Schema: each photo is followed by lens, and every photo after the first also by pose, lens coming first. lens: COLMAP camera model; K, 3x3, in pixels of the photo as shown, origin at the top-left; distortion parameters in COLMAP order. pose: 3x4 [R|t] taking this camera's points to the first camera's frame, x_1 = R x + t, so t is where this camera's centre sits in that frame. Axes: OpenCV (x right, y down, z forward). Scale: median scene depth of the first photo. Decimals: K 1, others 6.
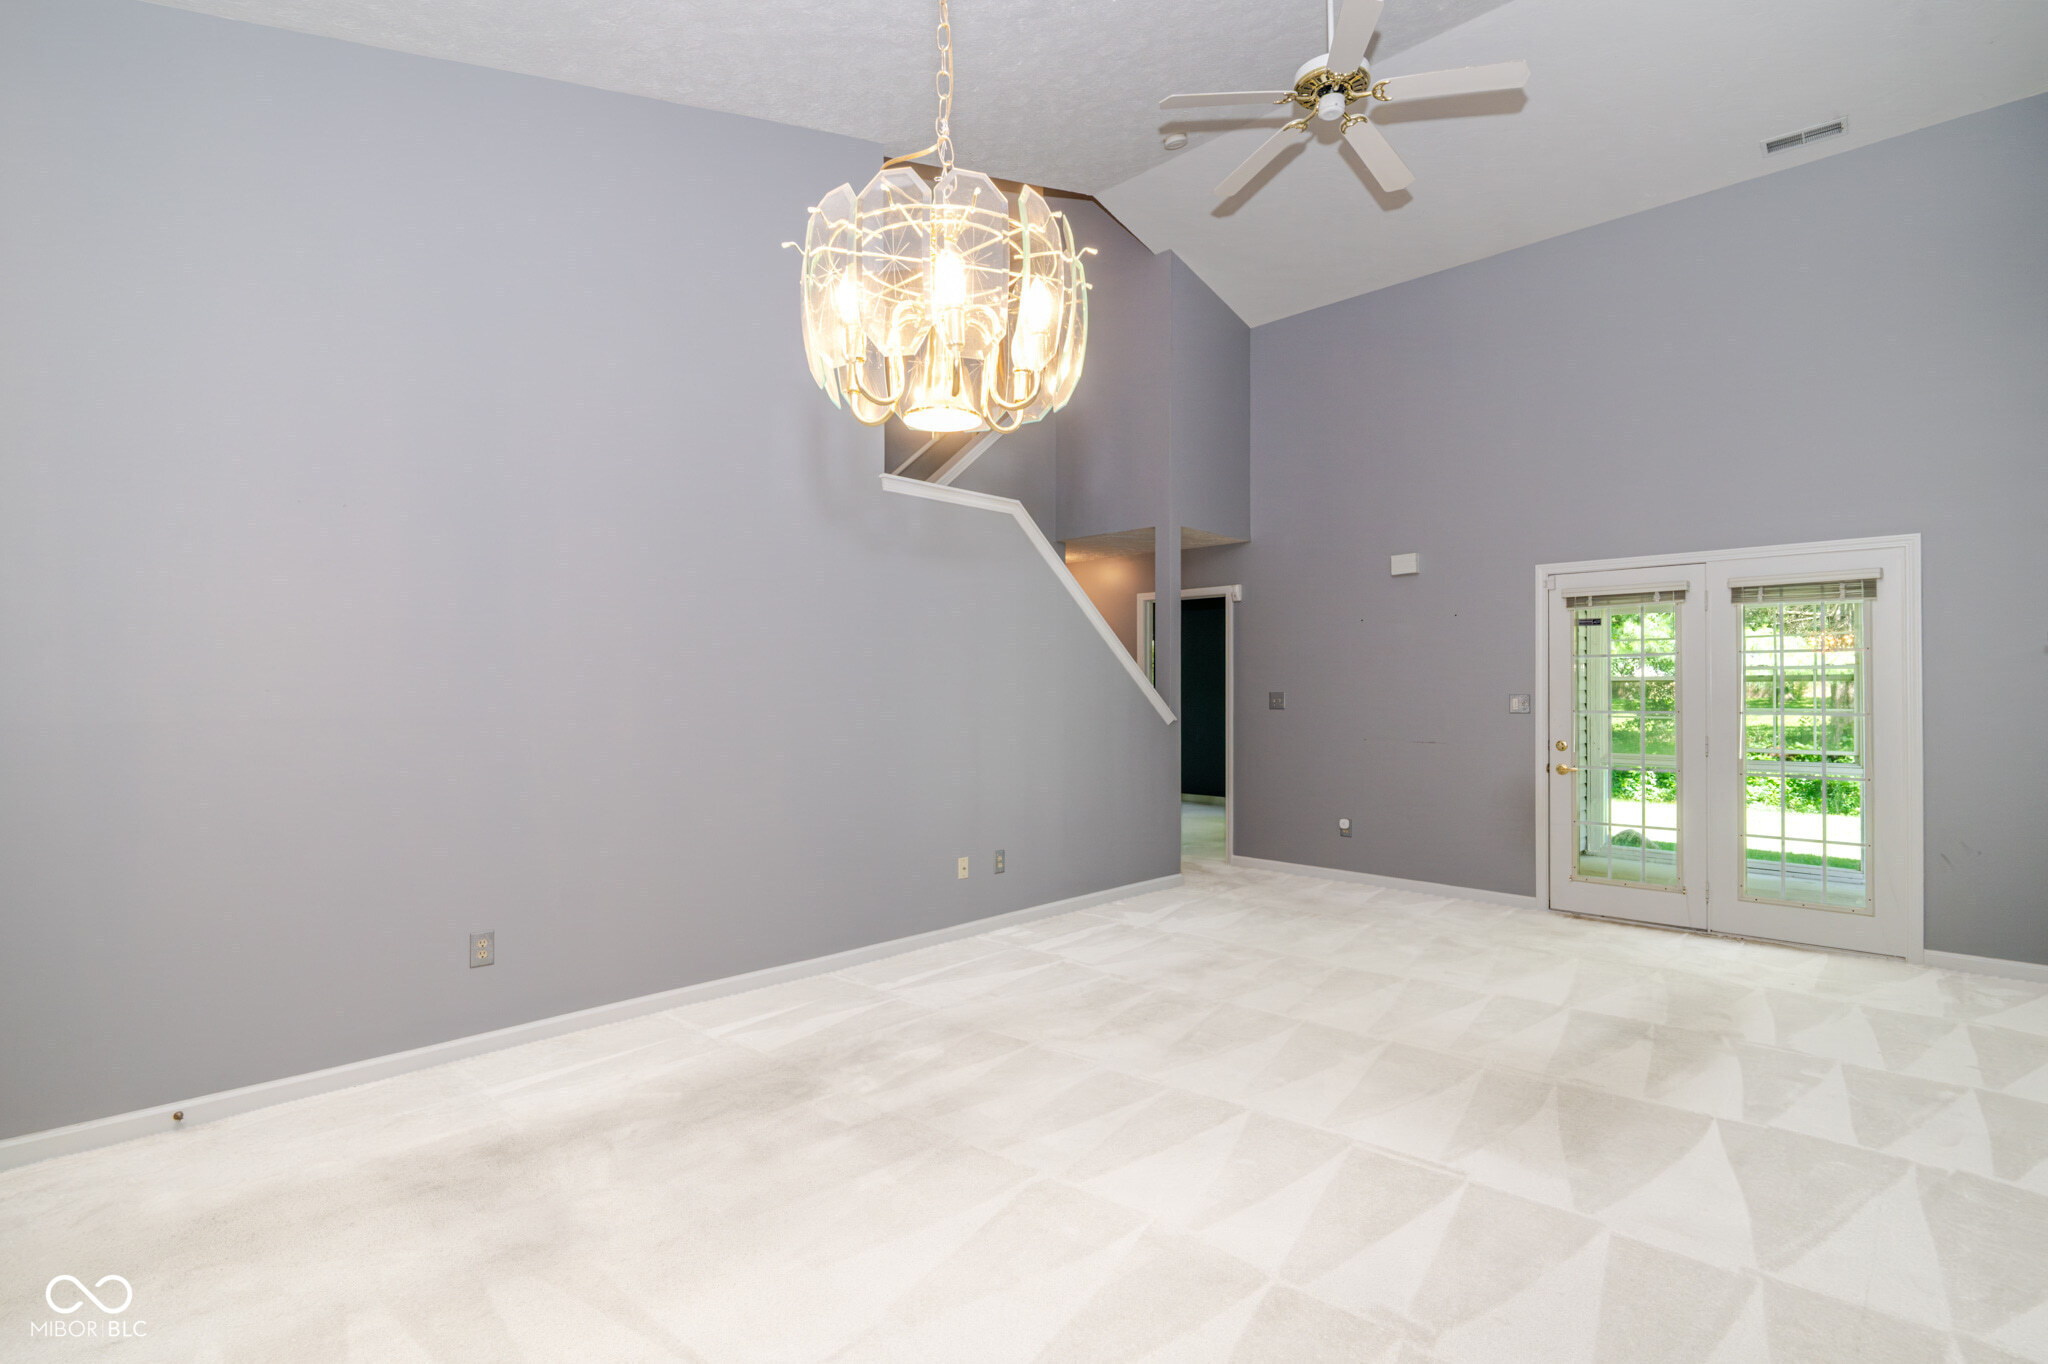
lens RADIAL K [[979.2, 0, 1013.4], [0, 979.2, 687.1], [0, 0, 1]] dist [-0.002661, -0.001553]
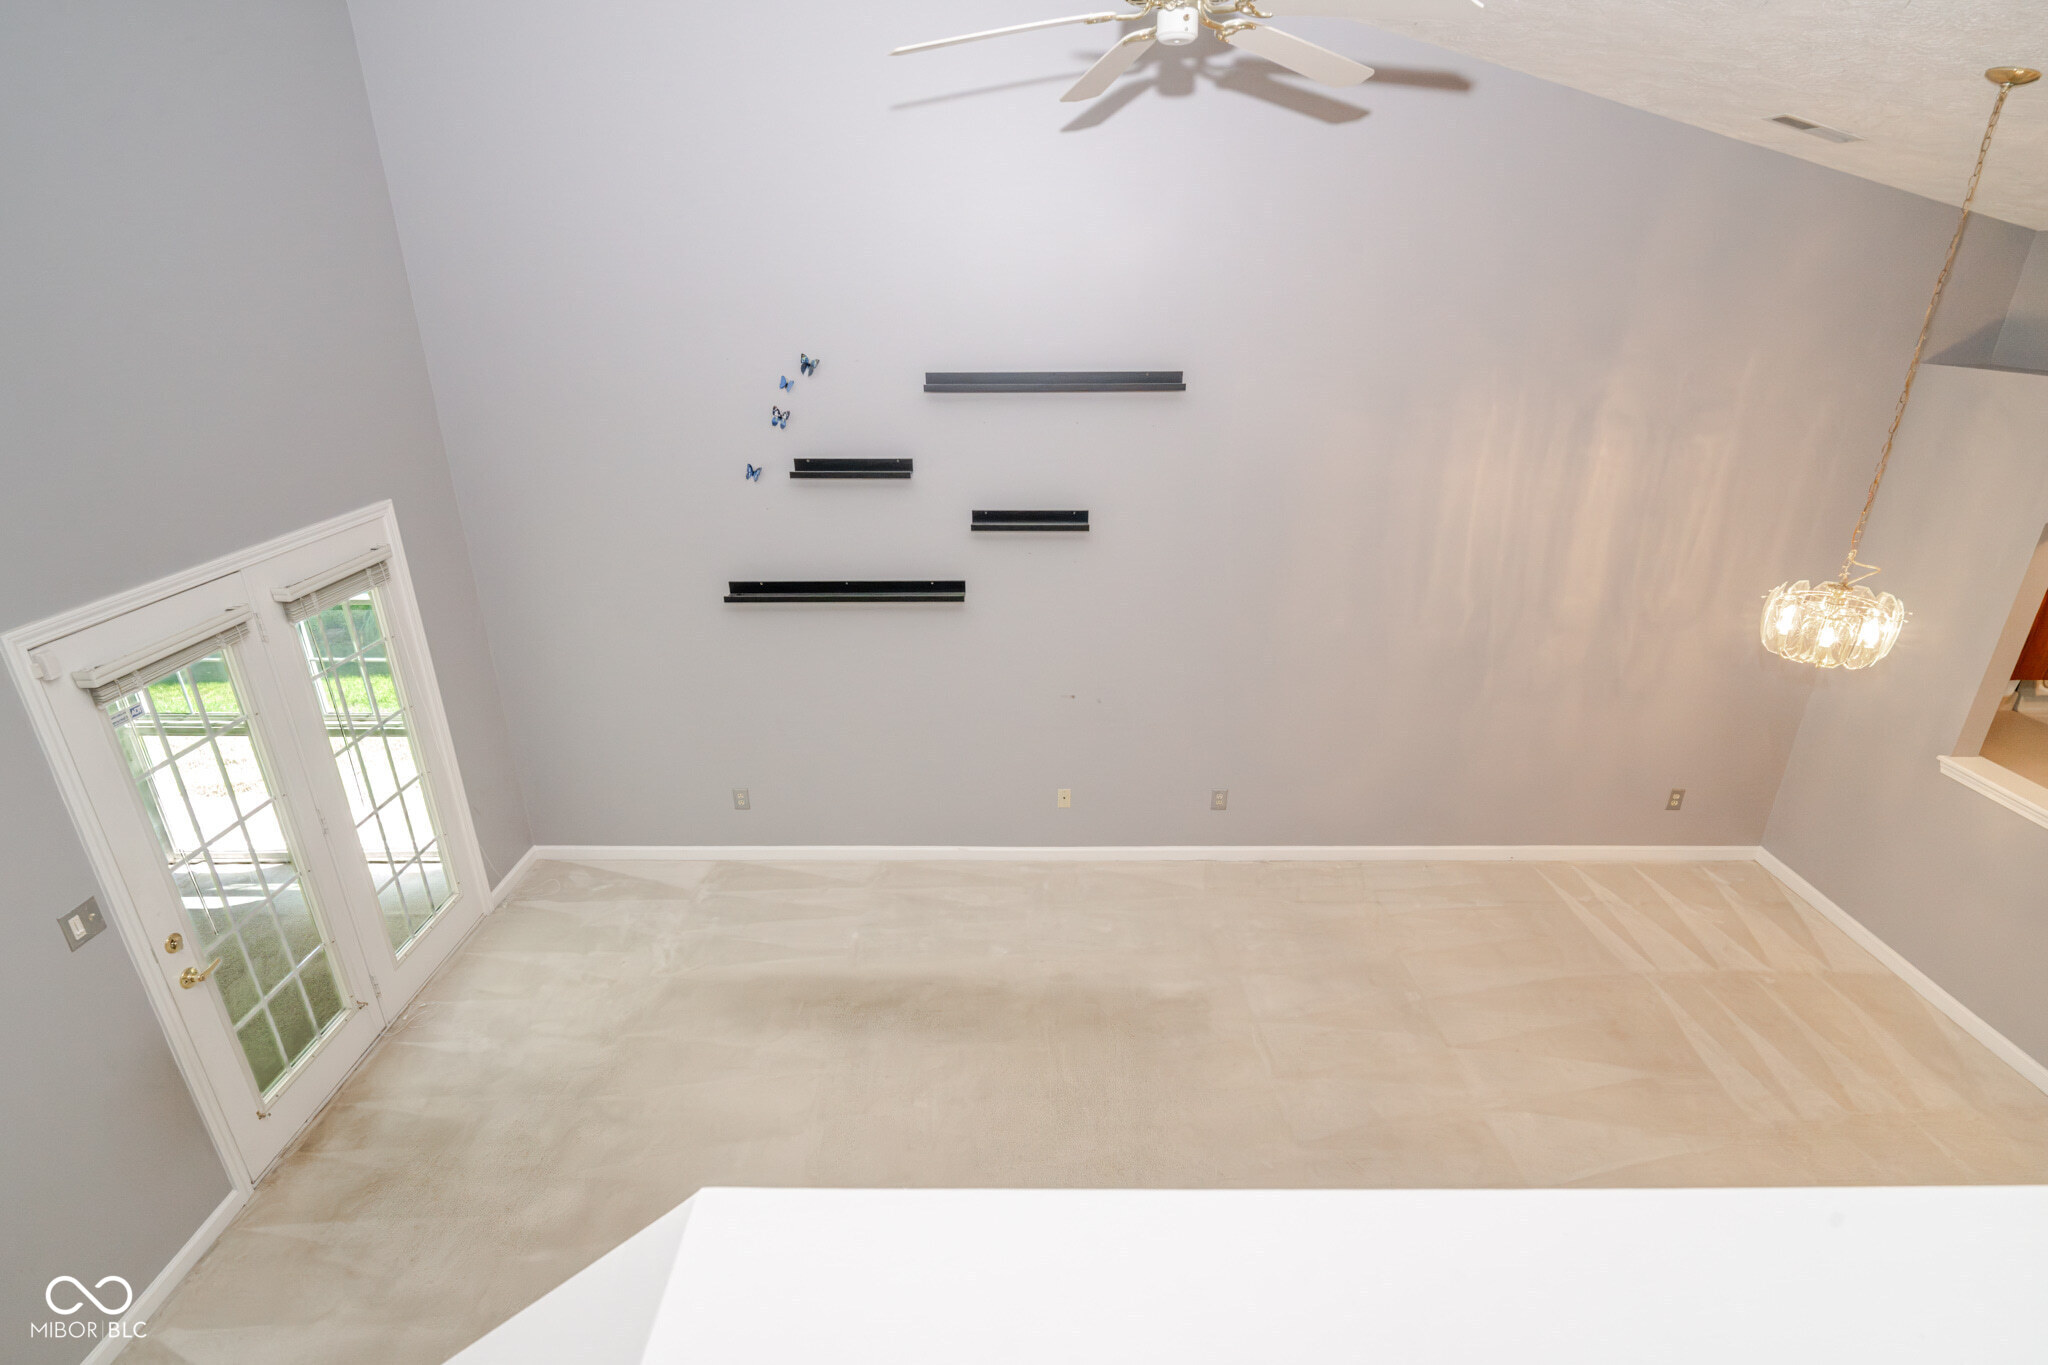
lens RADIAL K [[979.2, 0, 1013.4], [0, 979.2, 687.6], [0, 0, 1]] dist [-0.002661, -0.001553]
pose [[-0.693718, -0.279806, 0.663675, -0.099883], [-0.003229, 0.922654, 0.385616, -0.371384], [-0.720240, 0.265366, -0.640965, 1.305765]]
